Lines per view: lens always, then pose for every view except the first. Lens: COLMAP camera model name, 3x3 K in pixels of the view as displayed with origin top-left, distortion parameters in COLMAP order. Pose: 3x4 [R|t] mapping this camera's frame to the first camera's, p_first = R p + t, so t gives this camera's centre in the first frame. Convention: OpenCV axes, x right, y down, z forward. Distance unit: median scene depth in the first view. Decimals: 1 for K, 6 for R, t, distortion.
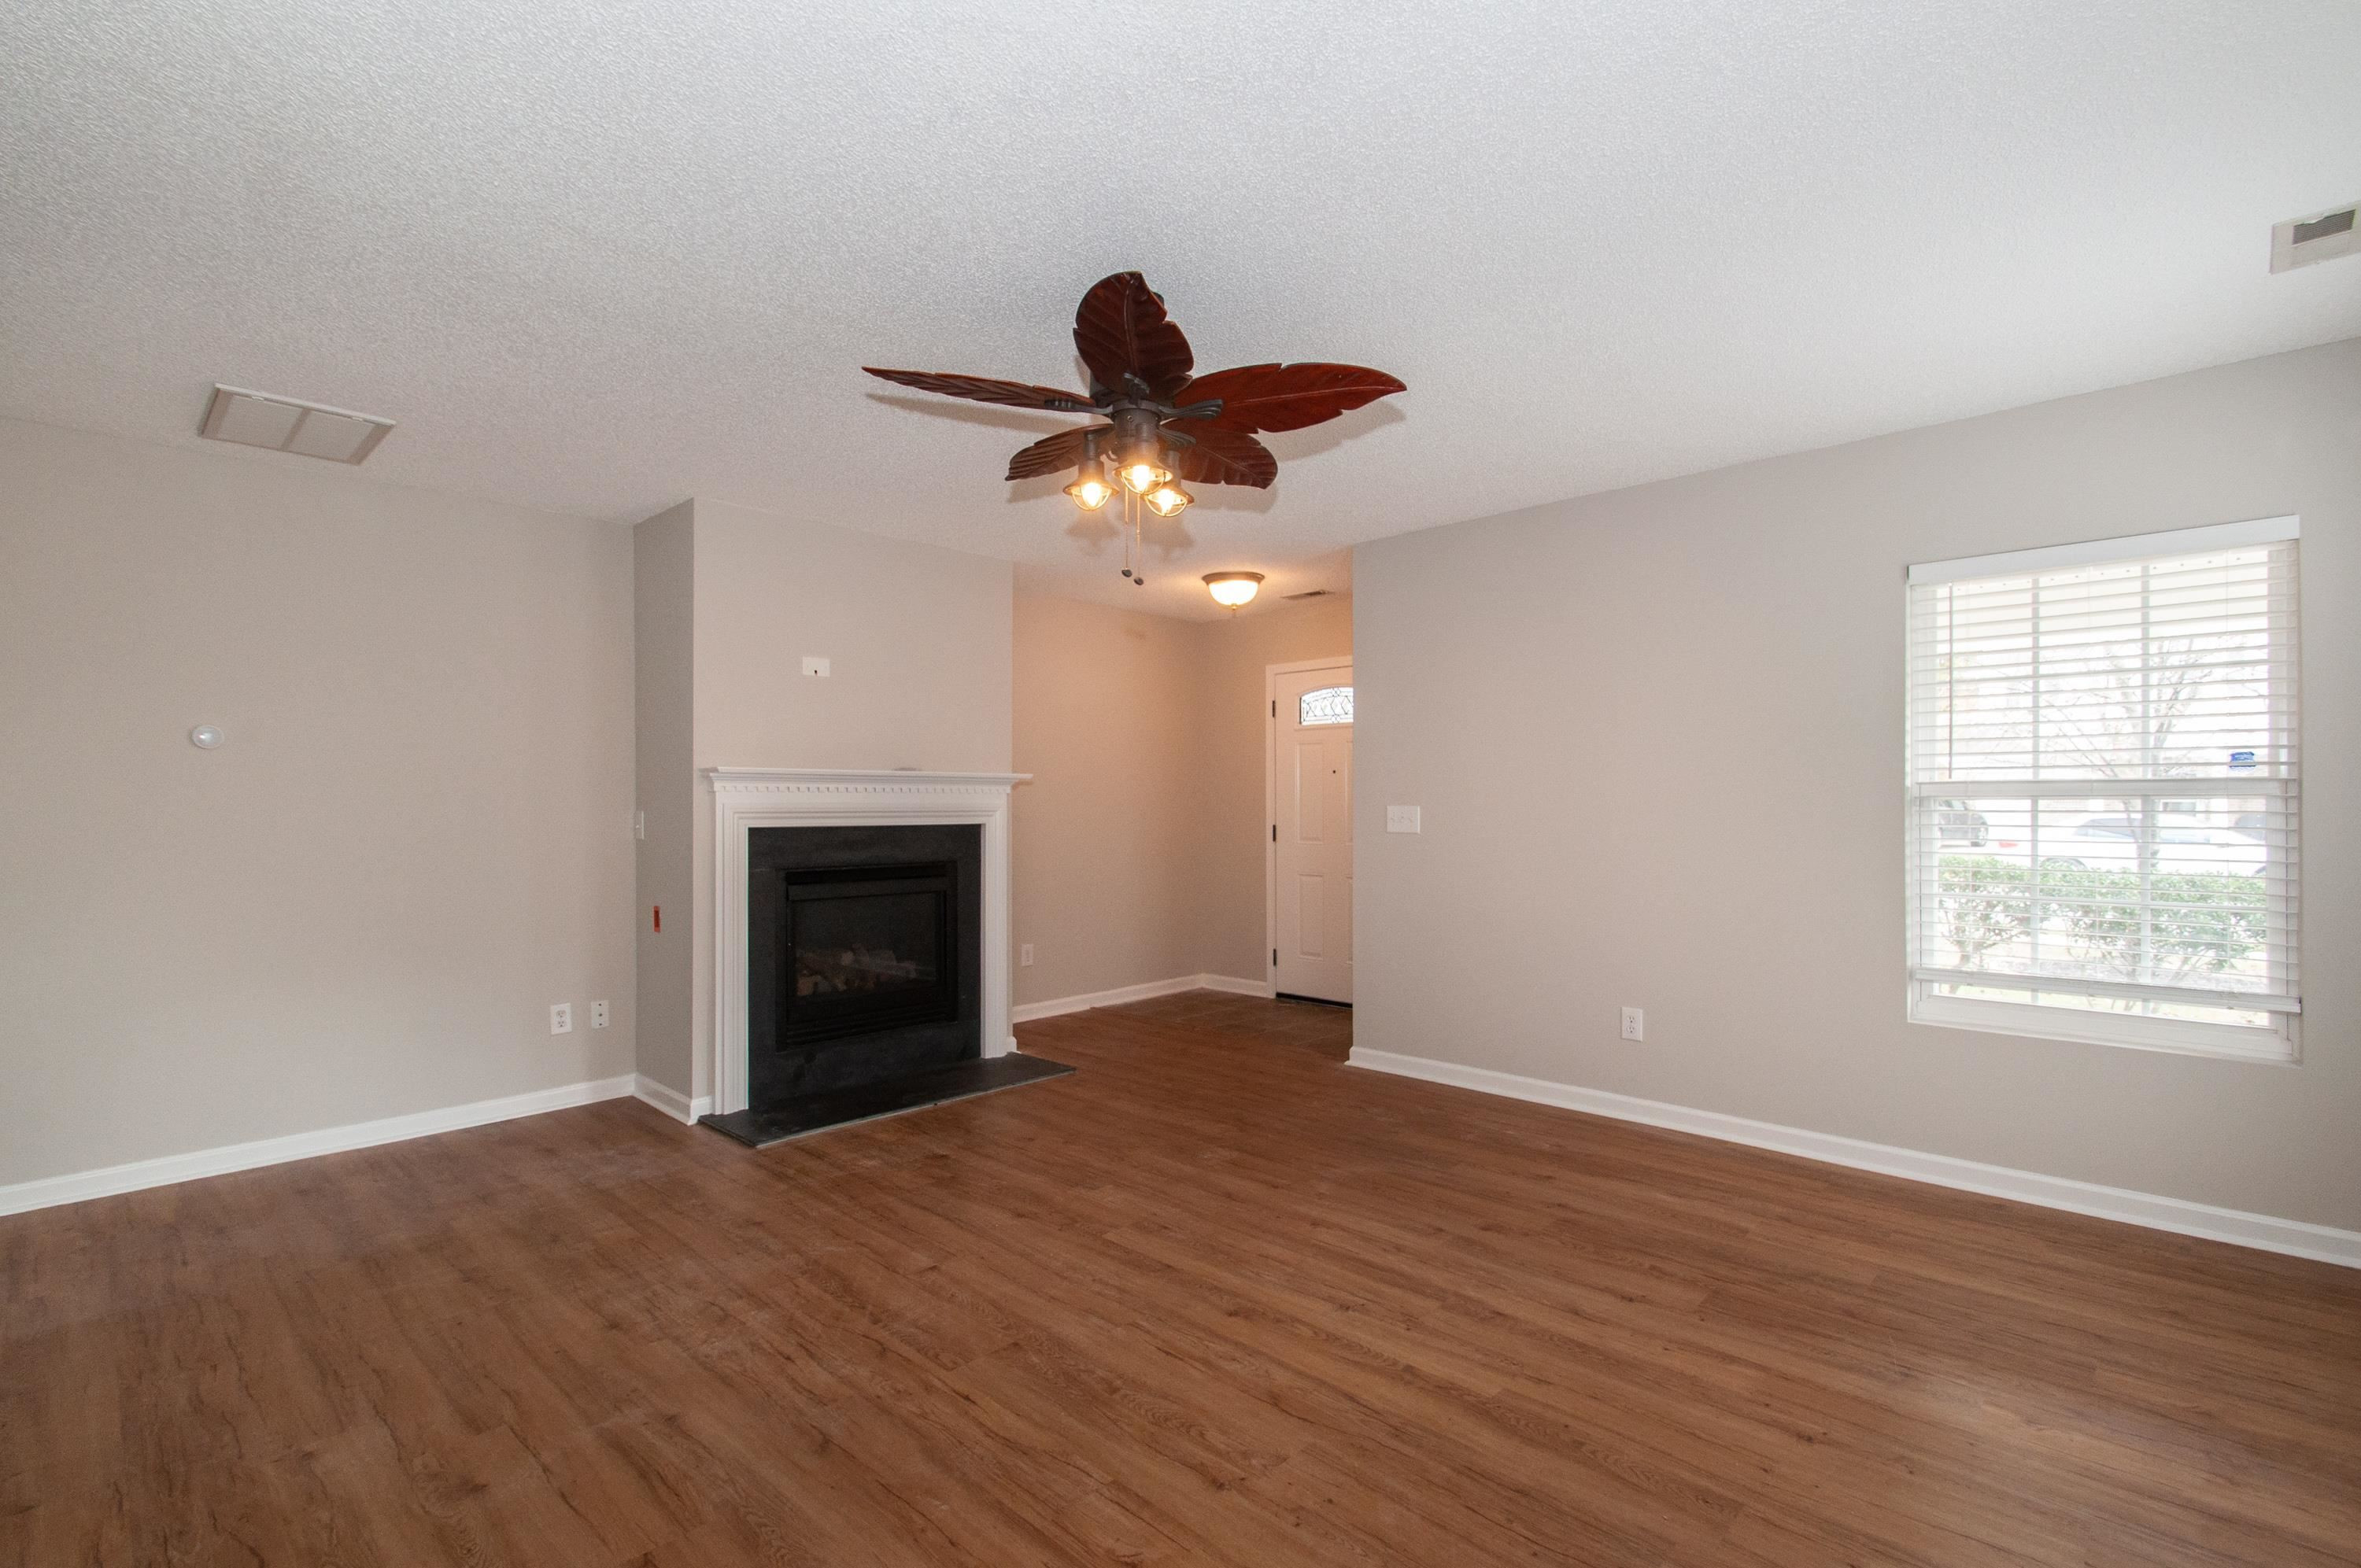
lens RADIAL K [[1057.7, 0, 1143.6], [0, 1057.7, 801.4], [0, 0, 1]] dist [0.004545, -0.000293]
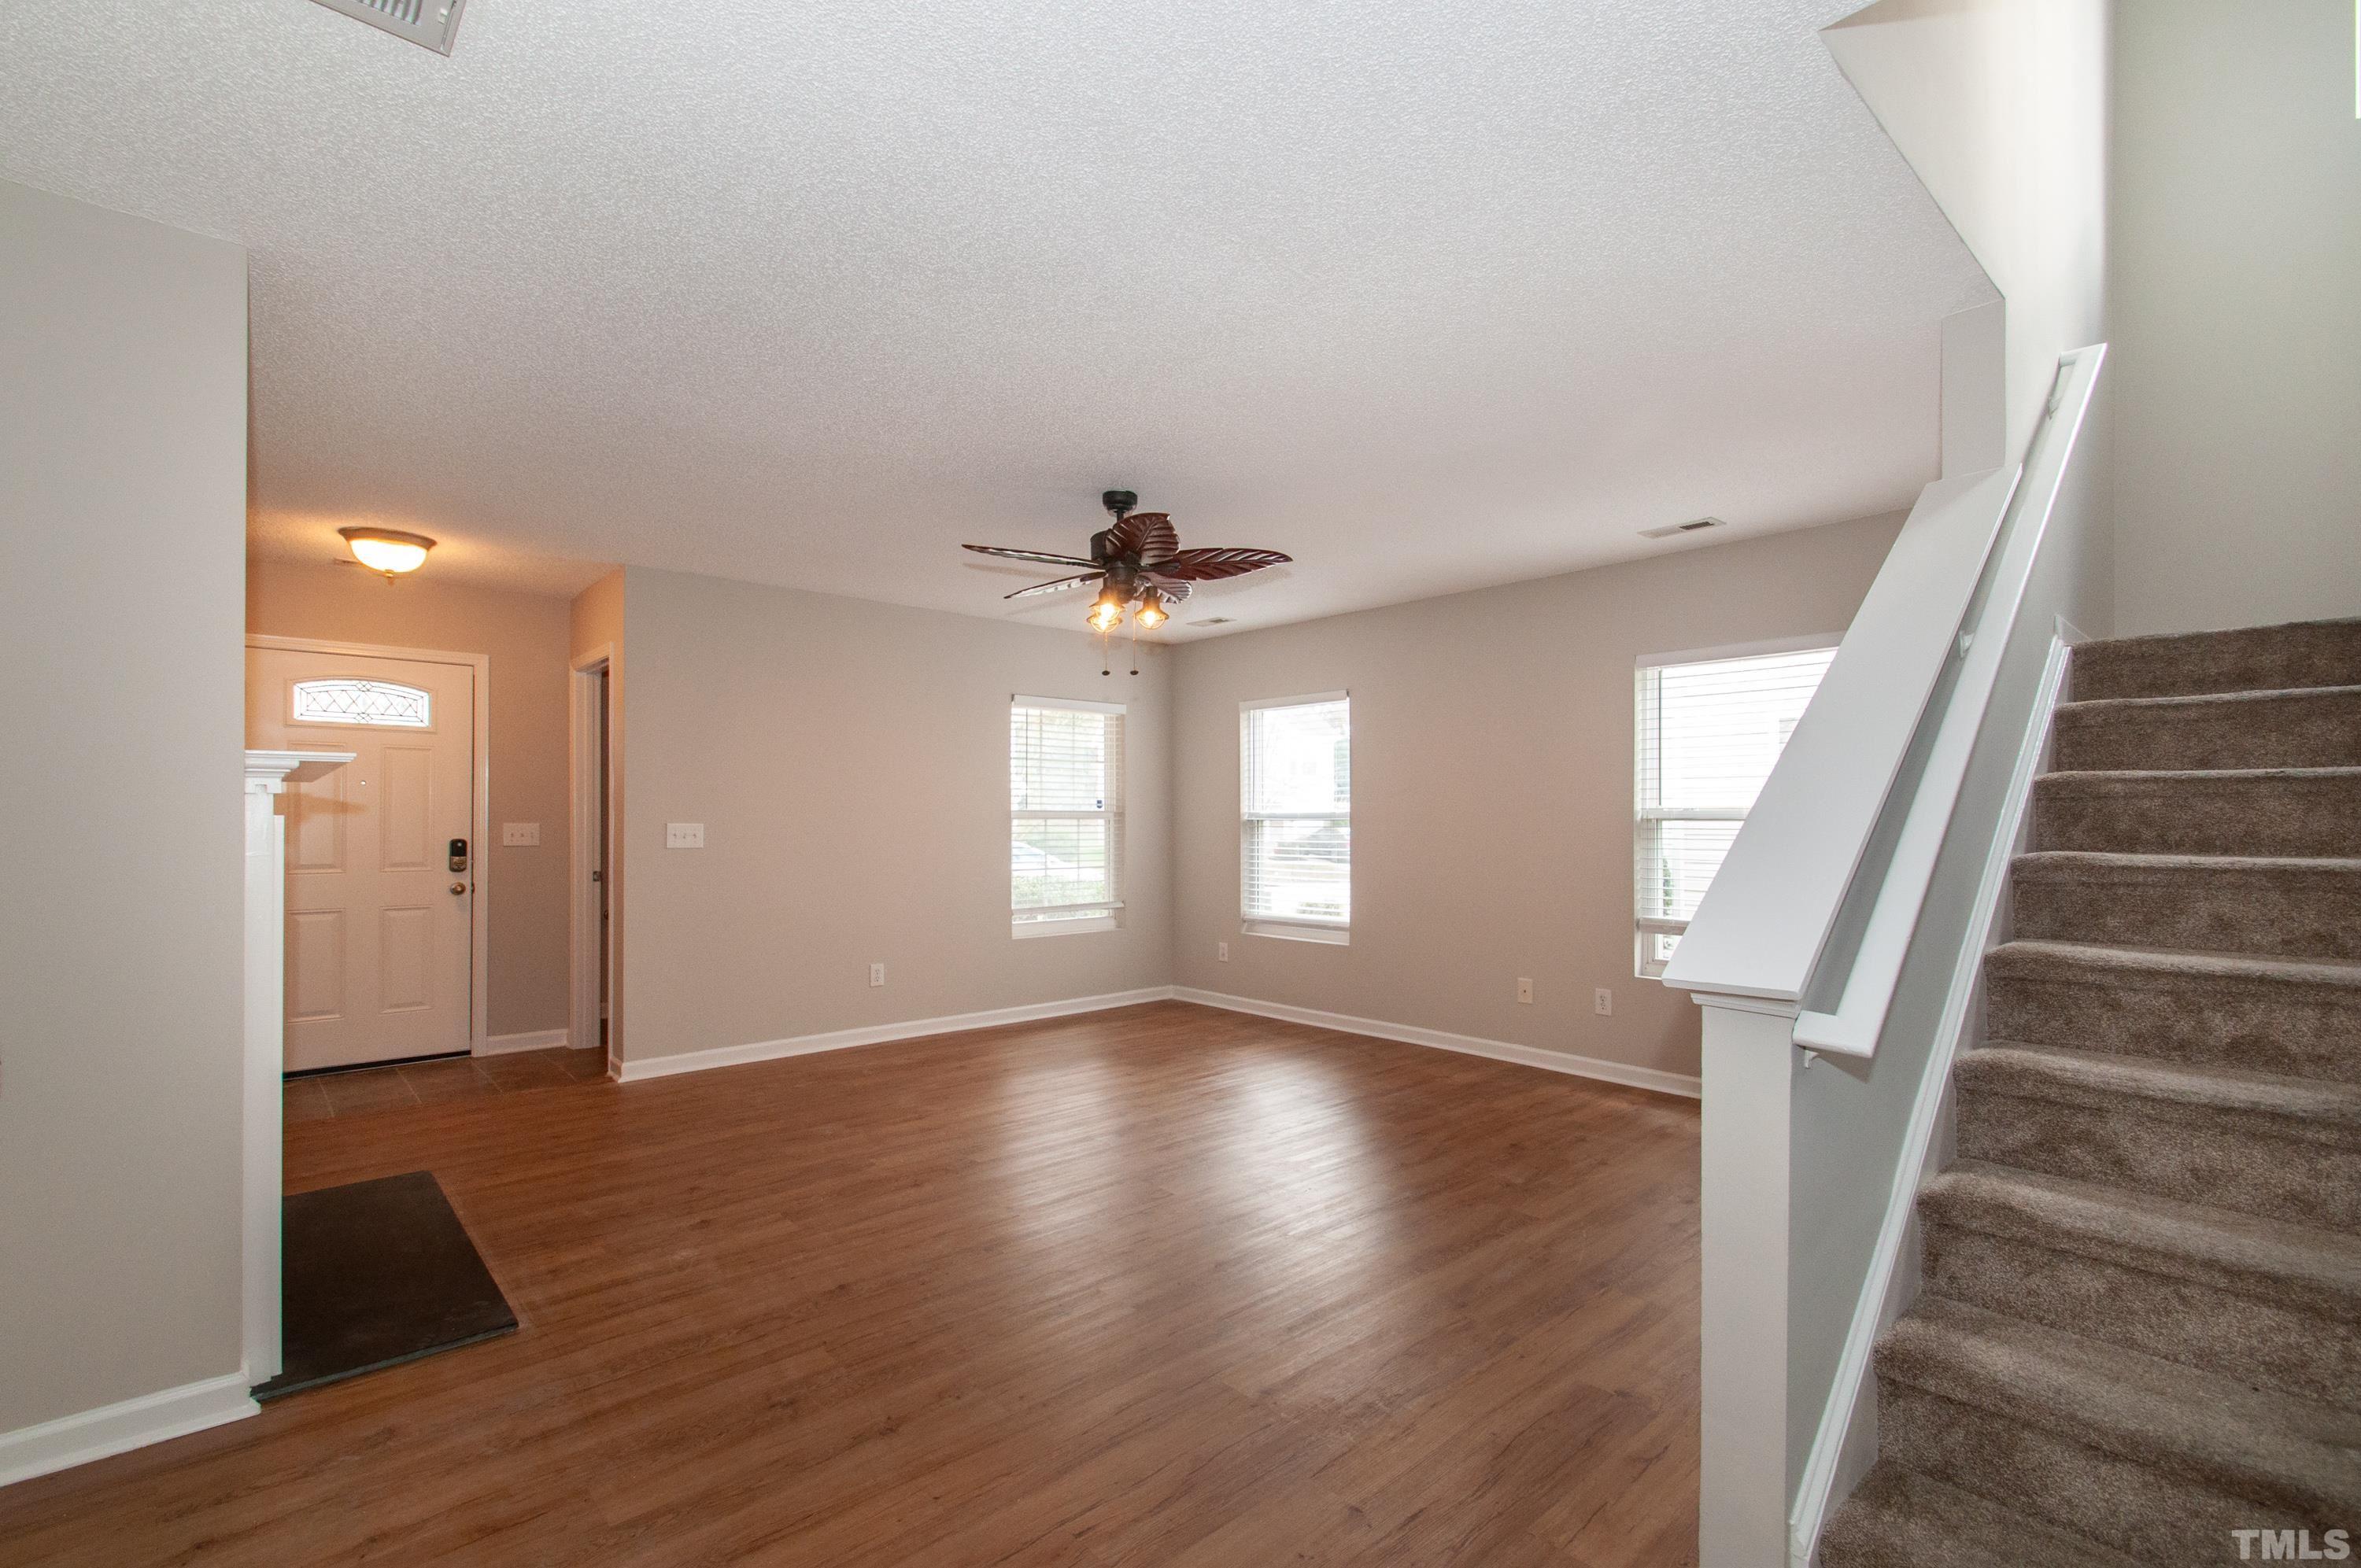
lens RADIAL K [[1057.7, 0, 1143.6], [0, 1057.7, 801.4], [0, 0, 1]] dist [0.004545, -0.000293]
pose [[0.099171, 0.019765, 0.994874, -1.090974], [-0.000541, 0.999804, -0.019809, 0.002137], [-0.995070, 0.001427, 0.099163, 0.573345]]
